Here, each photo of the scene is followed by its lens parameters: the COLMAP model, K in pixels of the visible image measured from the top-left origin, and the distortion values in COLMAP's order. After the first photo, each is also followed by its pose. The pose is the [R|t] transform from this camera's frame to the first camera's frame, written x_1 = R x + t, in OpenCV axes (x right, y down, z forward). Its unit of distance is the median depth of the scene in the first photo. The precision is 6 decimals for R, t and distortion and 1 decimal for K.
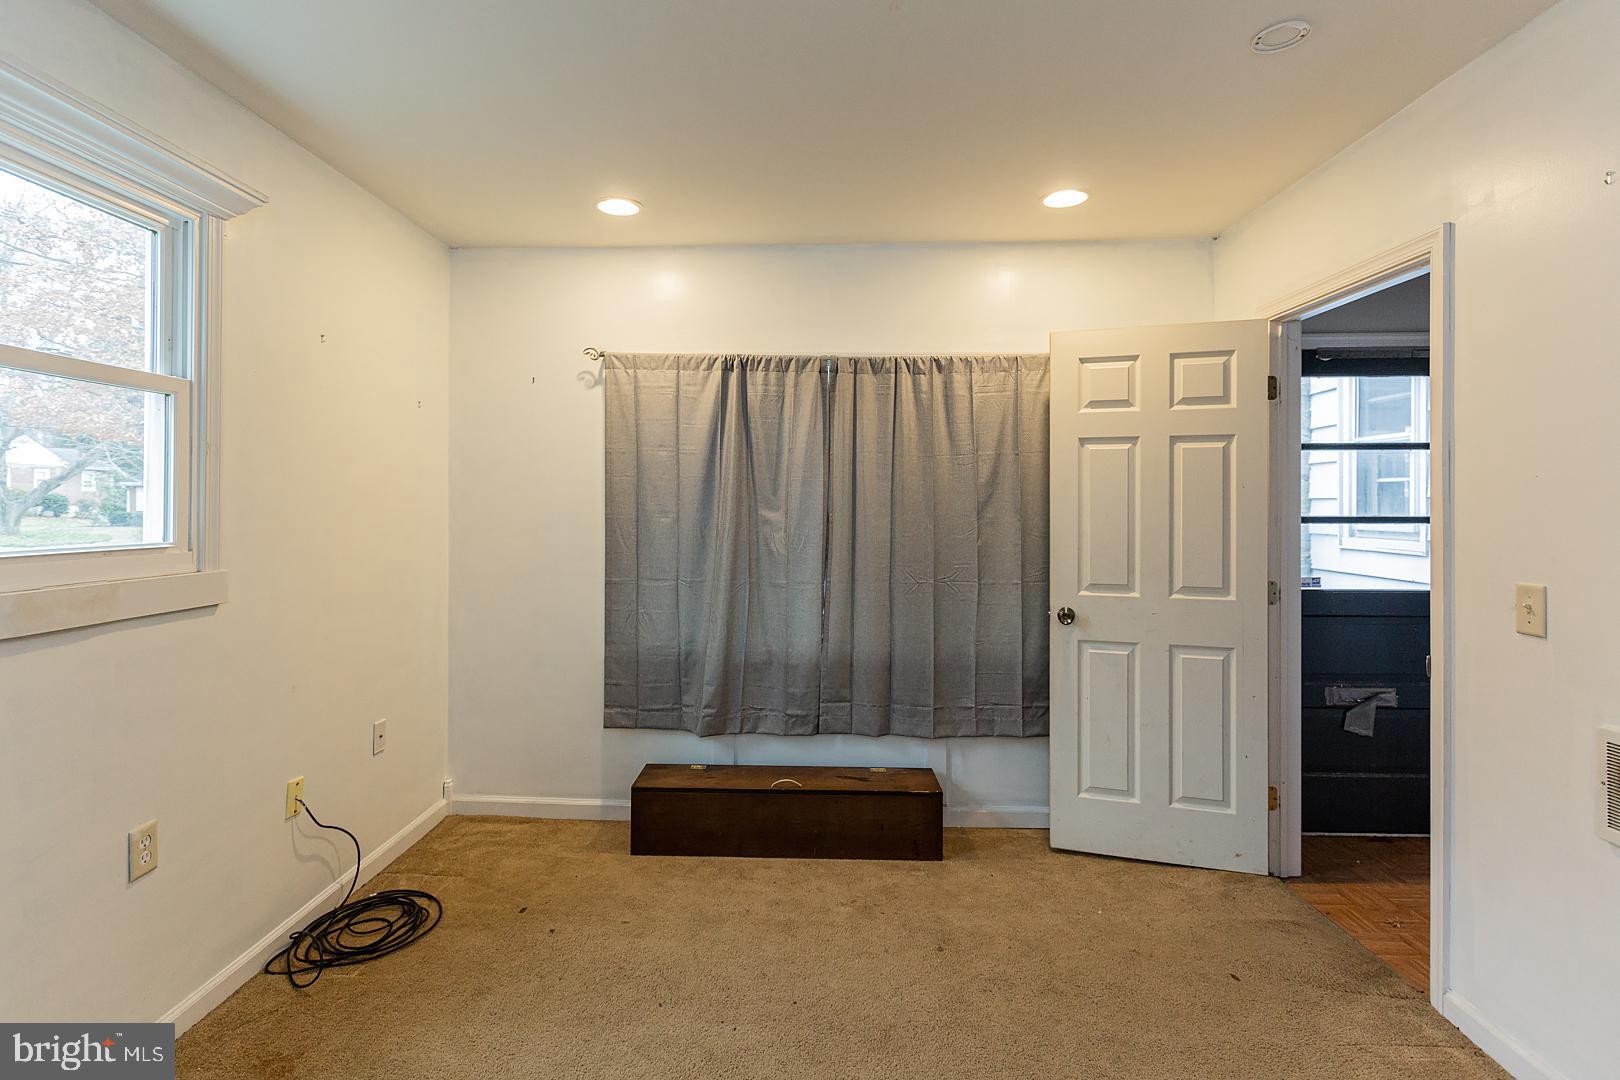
lens RADIAL K [[759.8, 0, 773.5], [0, 759.8, 508.8], [0, 0, 1]] dist [0.001556, 0.000912]
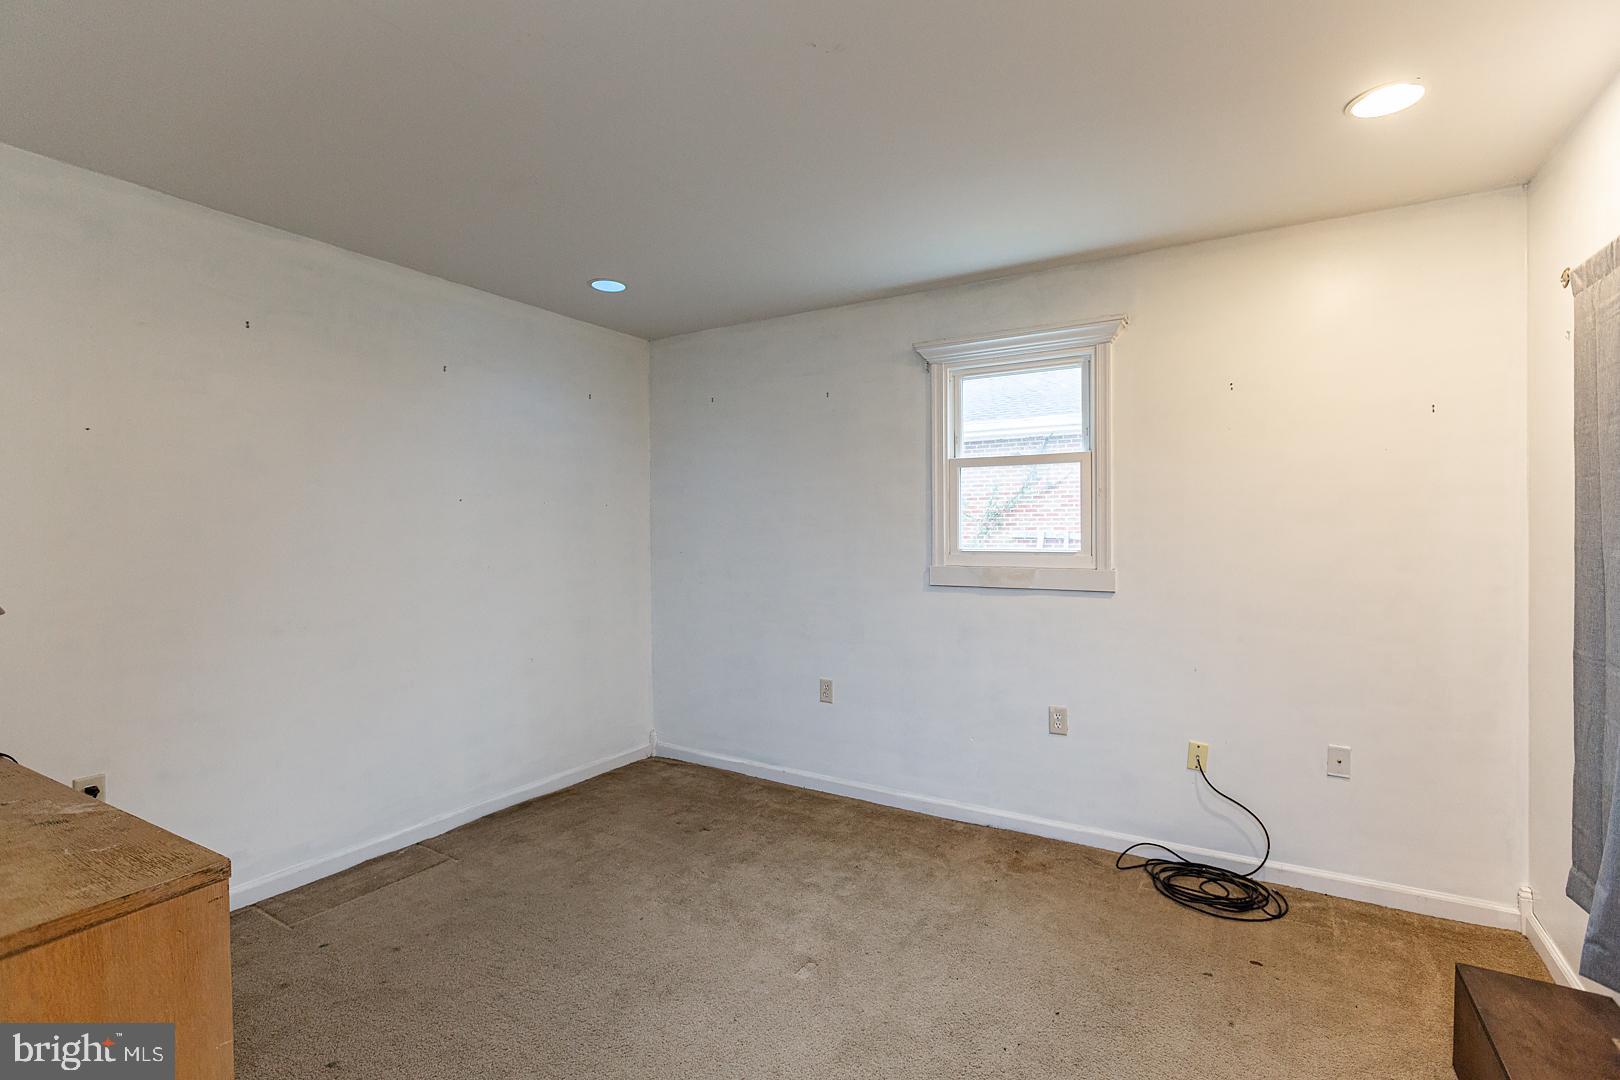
lens RADIAL K [[757.5, 0, 814.4], [0, 757.5, 535.9], [0, 0, 1]] dist [0.000120, 0.000523]
pose [[-0.464137, 0.012083, -0.885681, 0.915623], [0.005222, 0.999927, 0.010905, -0.007282], [0.885748, 0.000437, -0.464166, 1.190309]]
